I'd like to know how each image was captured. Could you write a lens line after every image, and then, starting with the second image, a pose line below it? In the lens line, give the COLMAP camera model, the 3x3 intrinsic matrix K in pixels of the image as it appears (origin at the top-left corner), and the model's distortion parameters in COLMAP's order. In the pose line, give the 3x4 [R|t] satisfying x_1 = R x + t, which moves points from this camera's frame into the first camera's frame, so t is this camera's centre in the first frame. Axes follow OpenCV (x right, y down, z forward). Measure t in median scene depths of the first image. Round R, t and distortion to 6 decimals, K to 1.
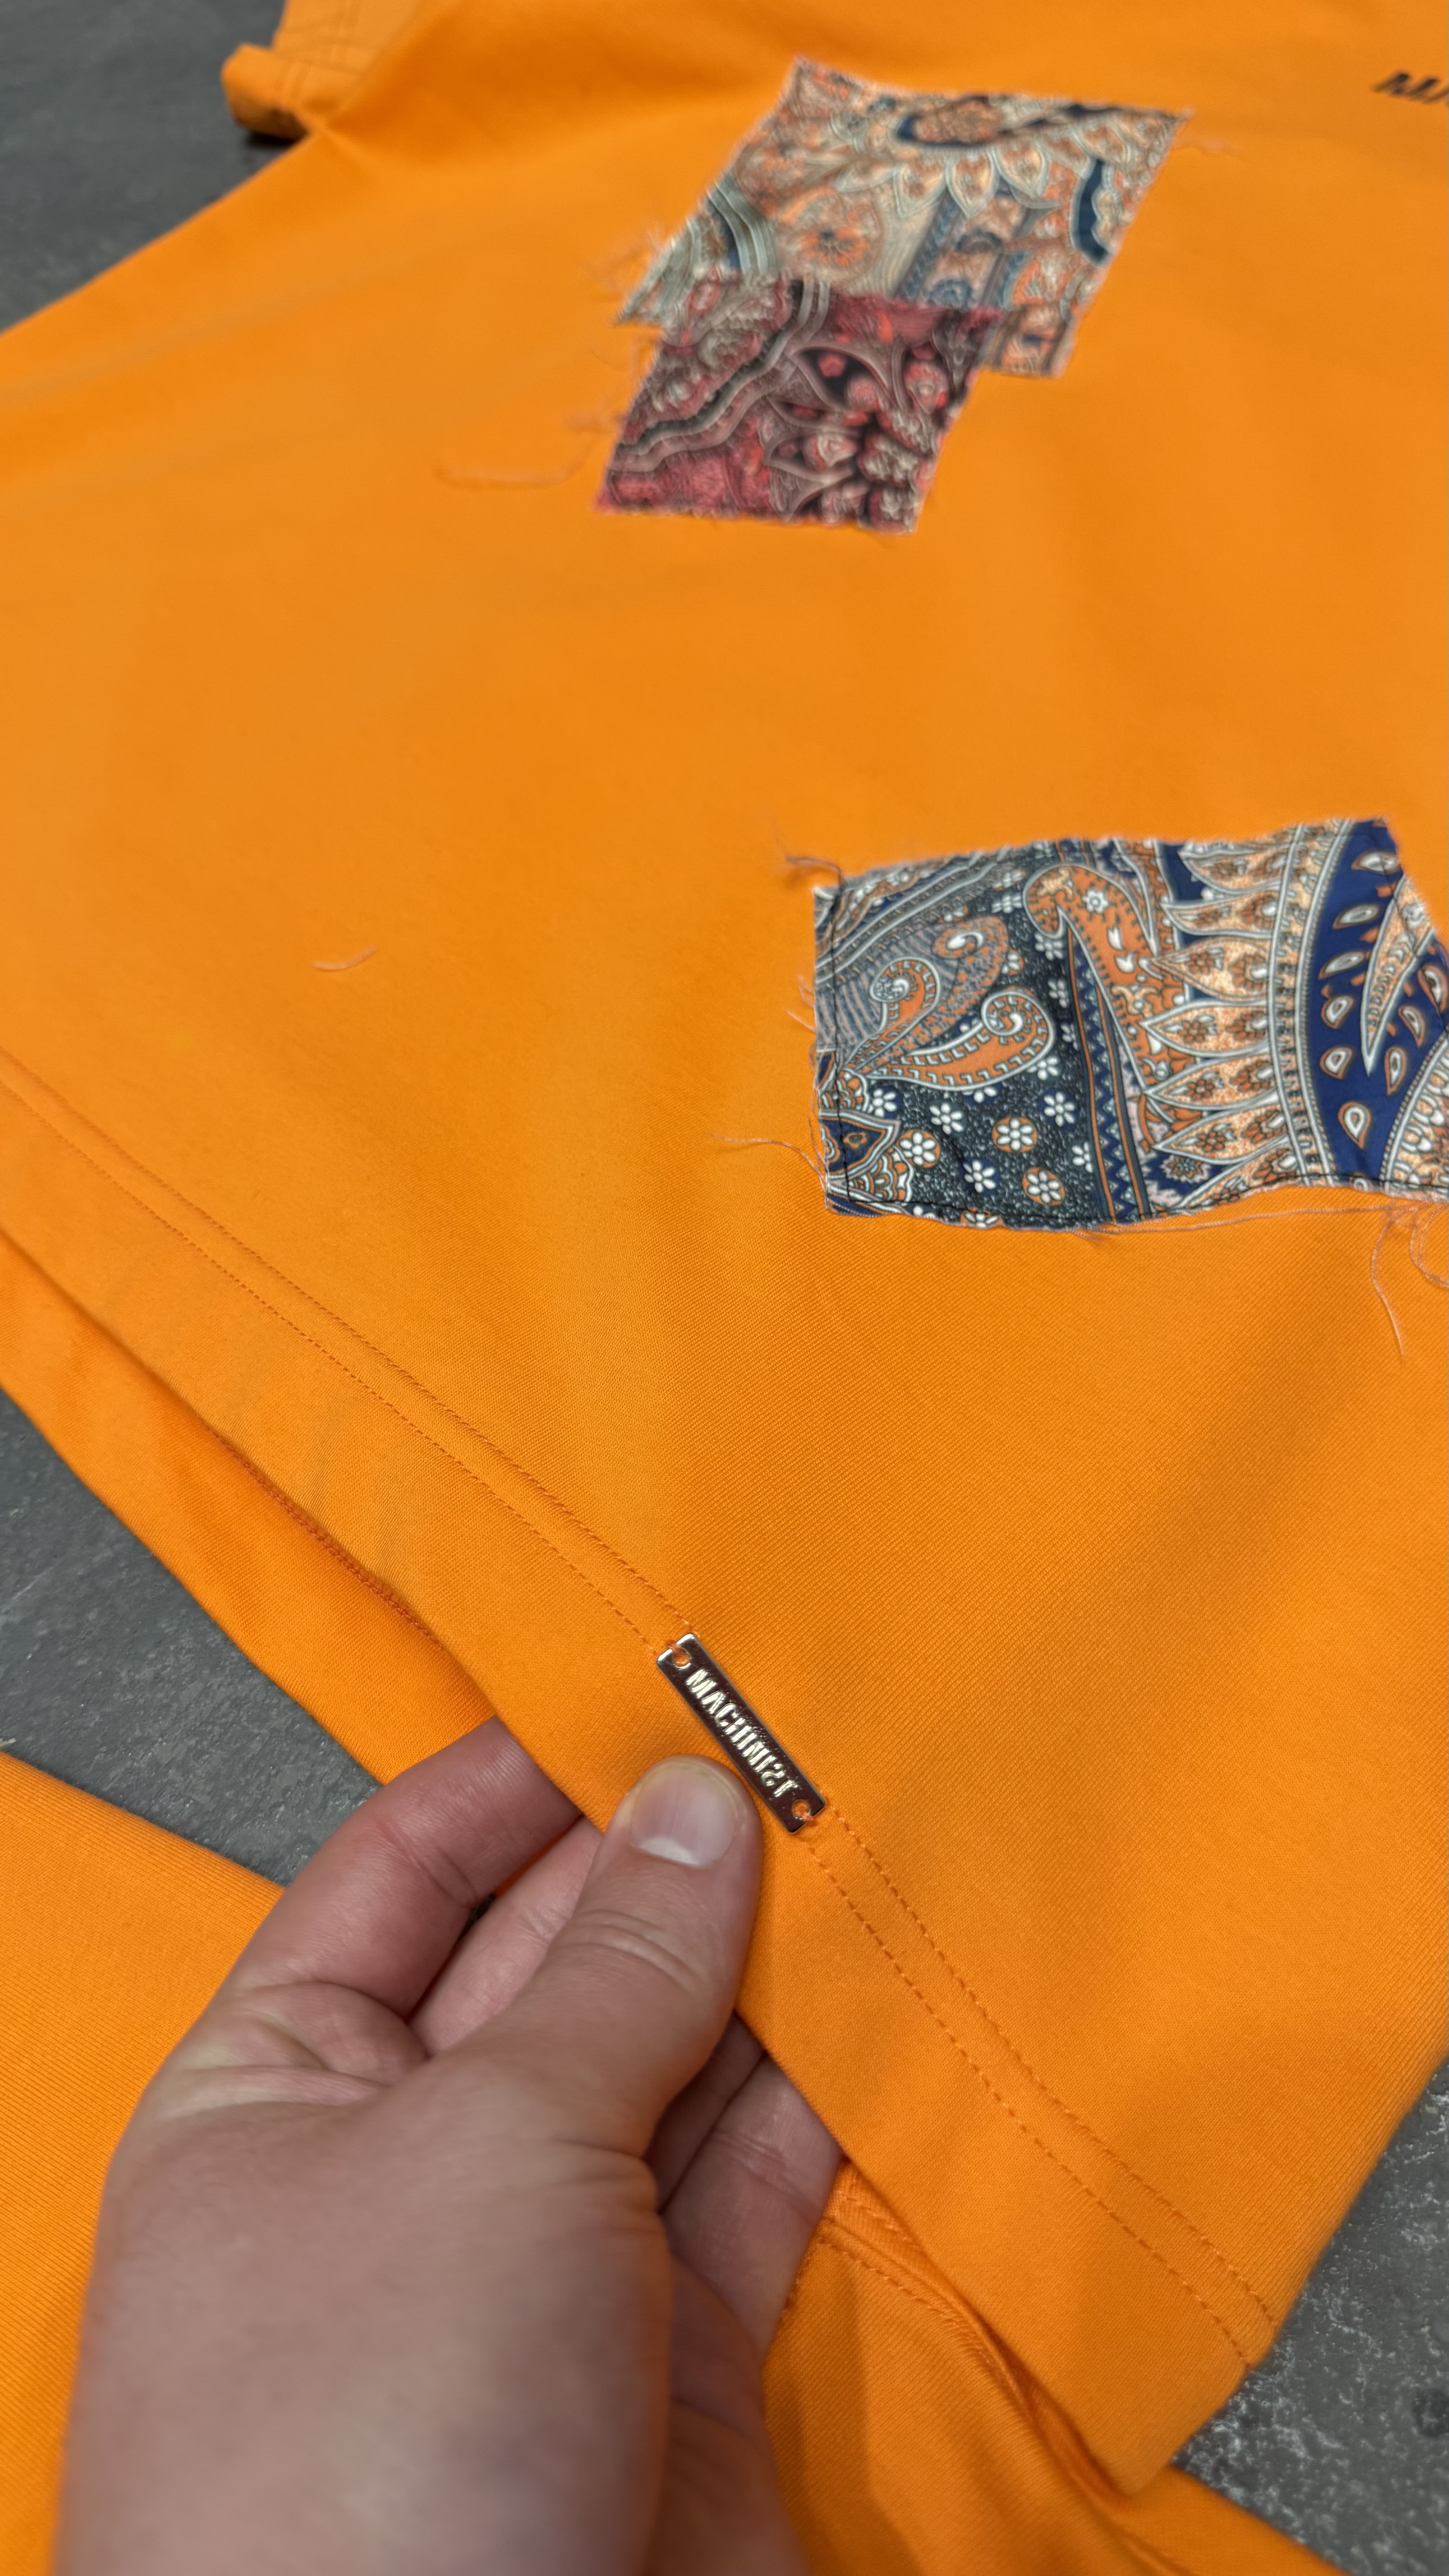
lens RADIAL K [[1876.9, 0, 724.5], [0, 1876.9, 1288.0], [0, 0, 1]] dist [-0.023820, 0.005839]
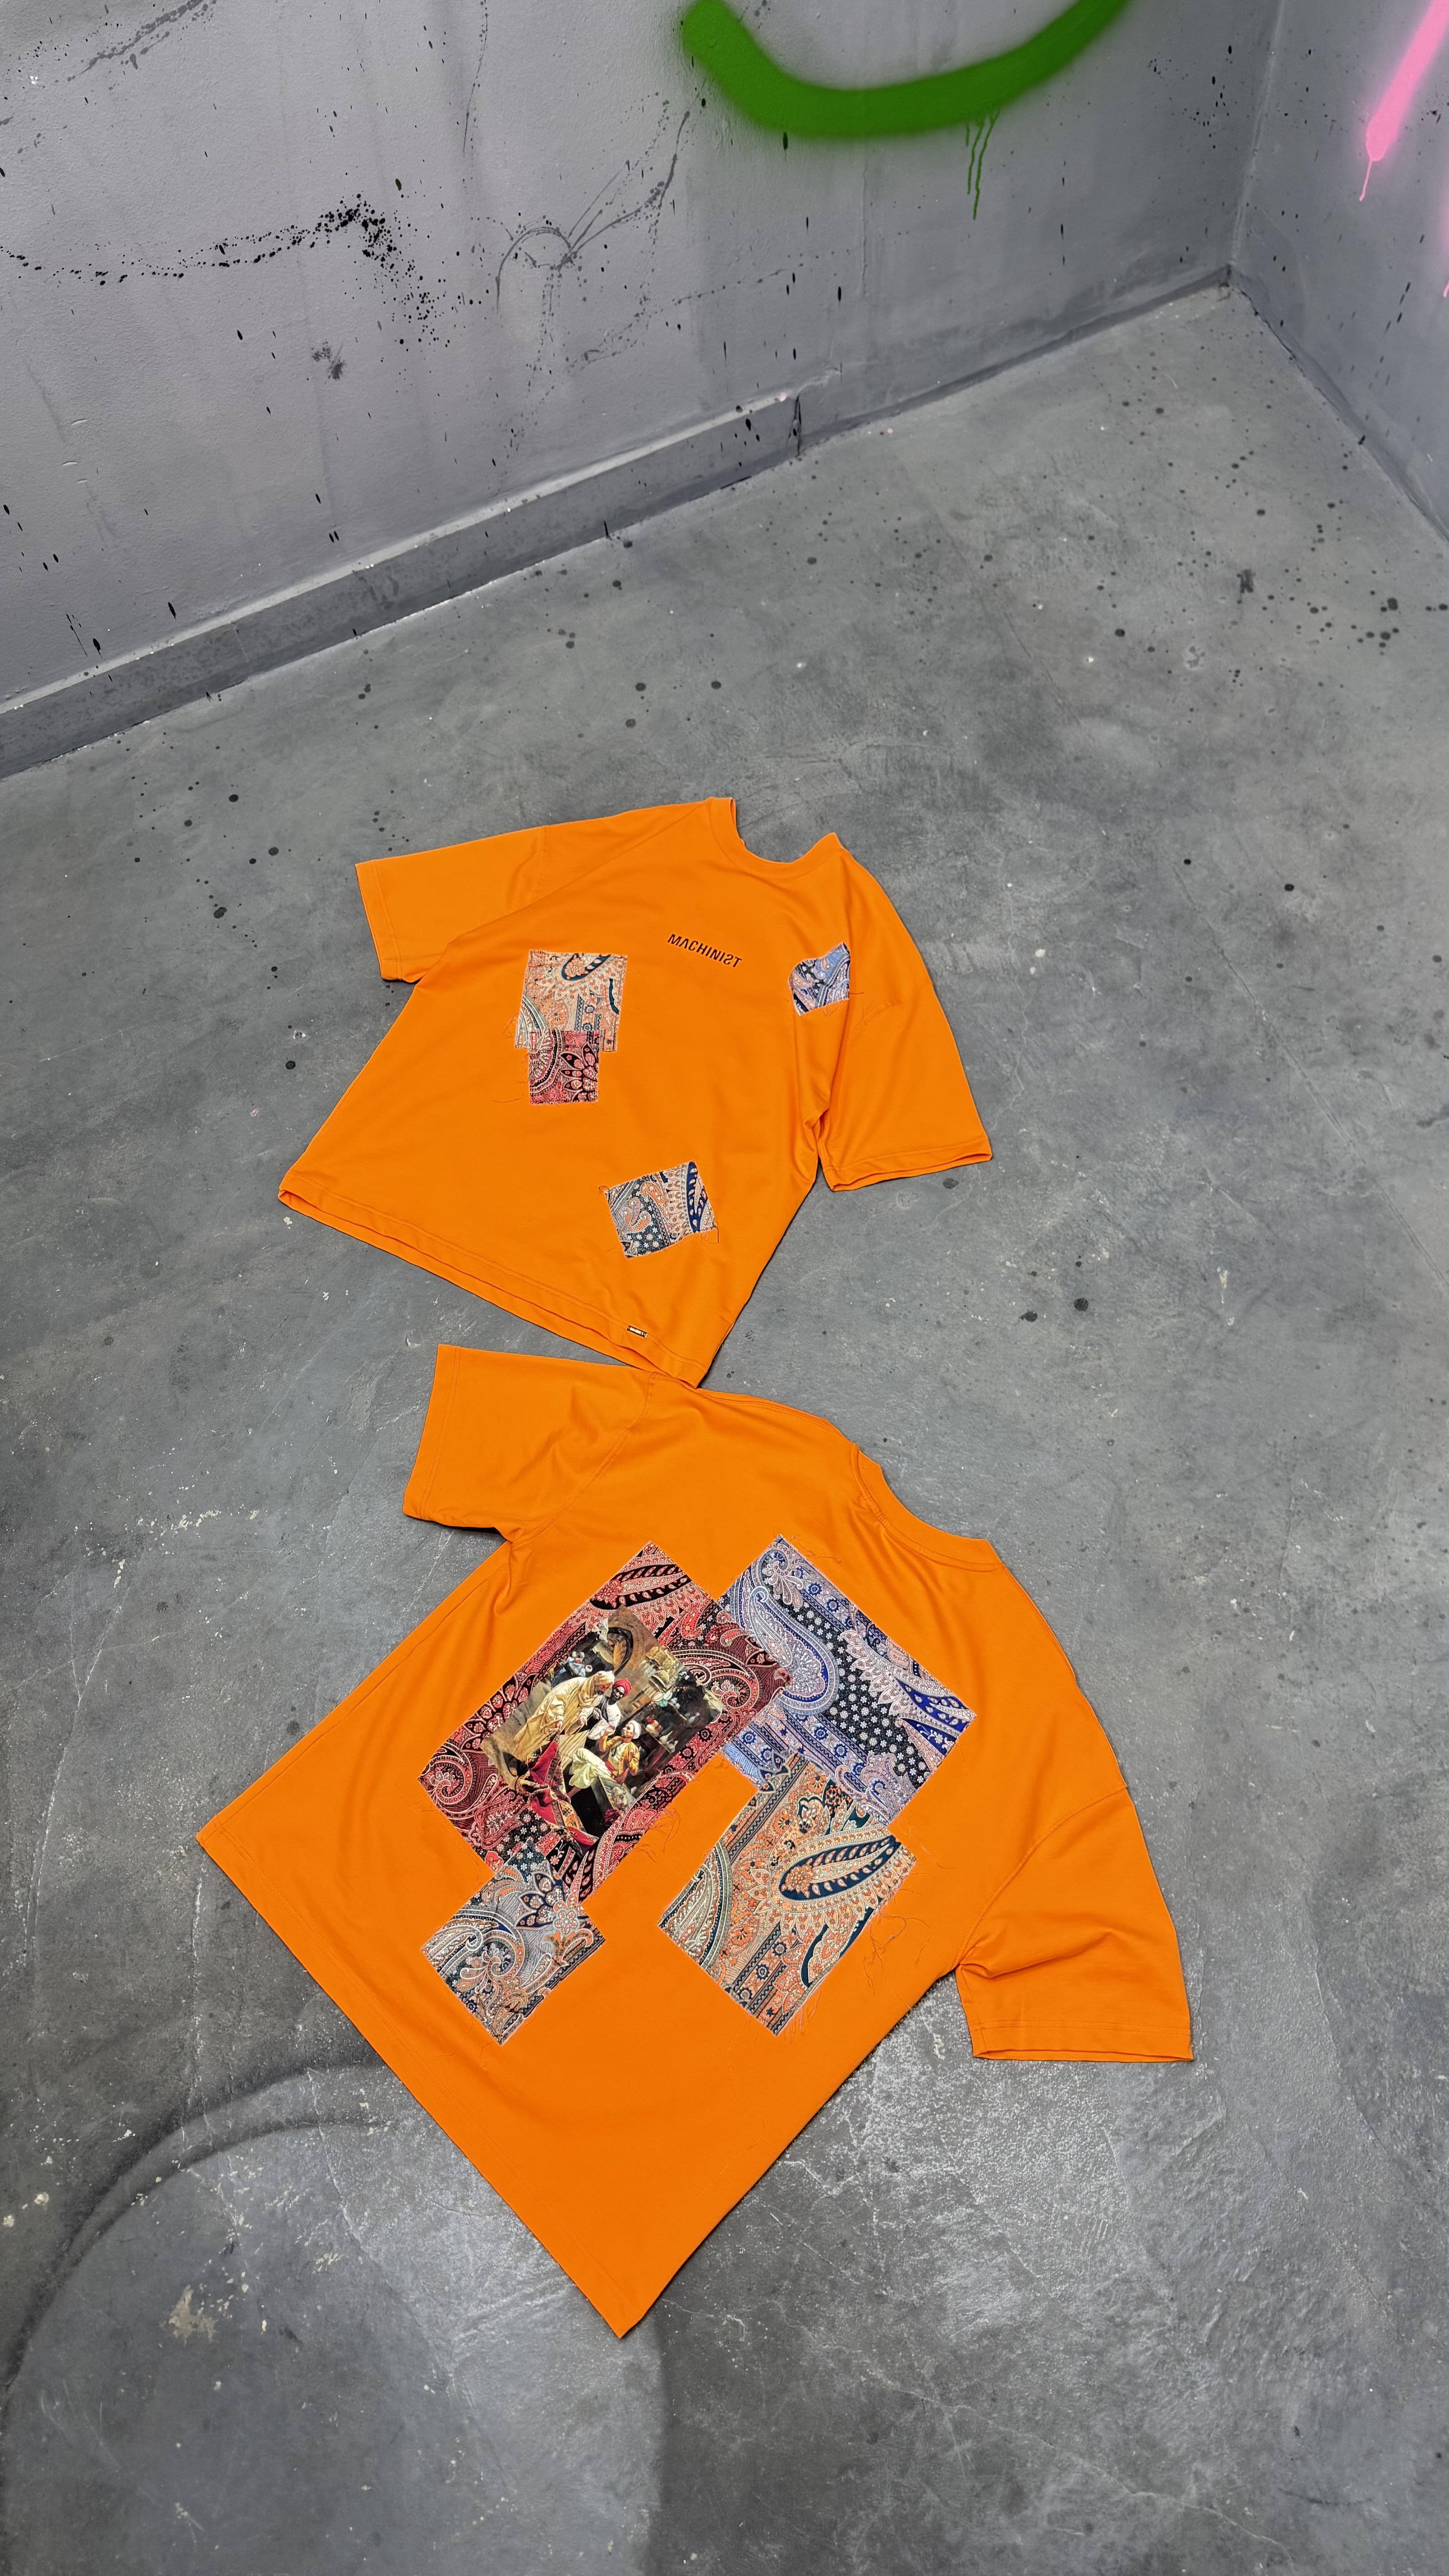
lens RADIAL K [[1914.4, 0, 731.6], [0, 1914.4, 1208.6], [0, 0, 1]] dist [0.223655, -0.386289]
pose [[0.953457, -0.238461, 0.184544, -0.527100], [0.220727, 0.968928, 0.111619, -0.562016], [-0.205427, -0.065690, 0.976465, -3.767908]]
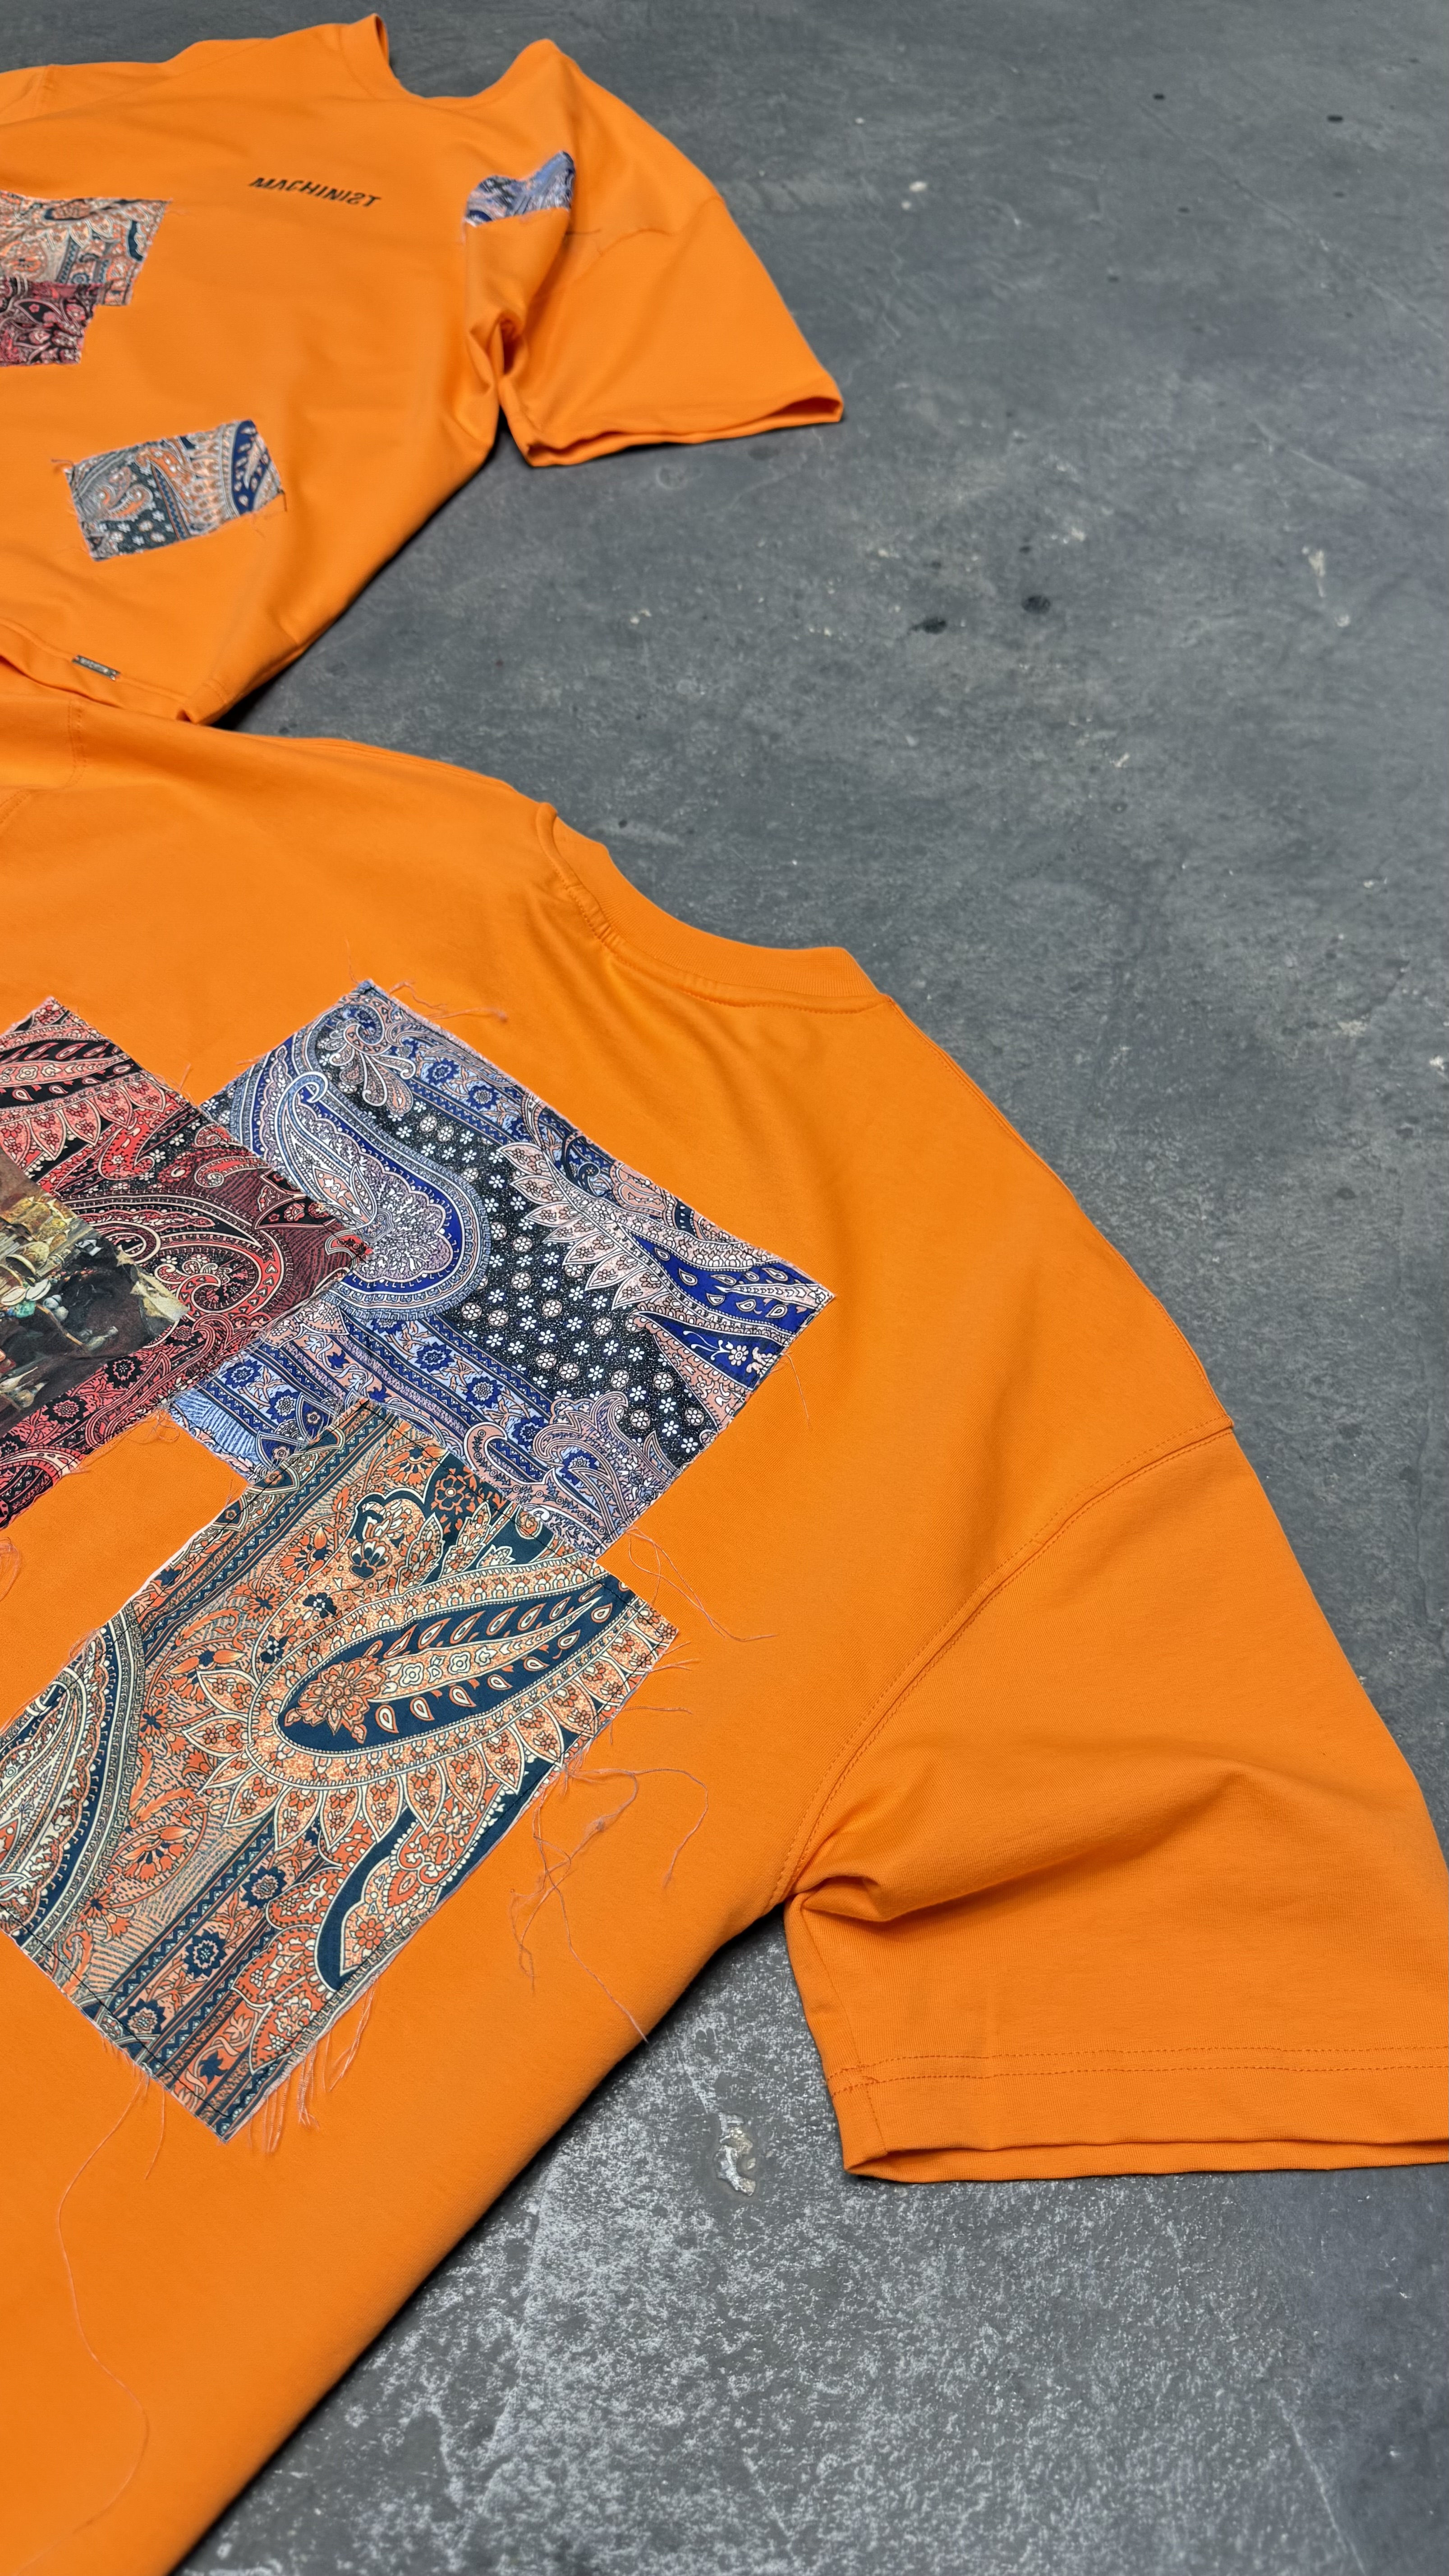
lens RADIAL K [[1797.3, 0, 720.9], [0, 1797.3, 1276.8], [0, 0, 1]] dist [0.094040, -0.128183]
pose [[0.935113, -0.219947, 0.277825, -0.045168], [0.232675, 0.972464, -0.013271, 0.968321], [-0.267256, 0.077053, 0.960540, -1.423655]]
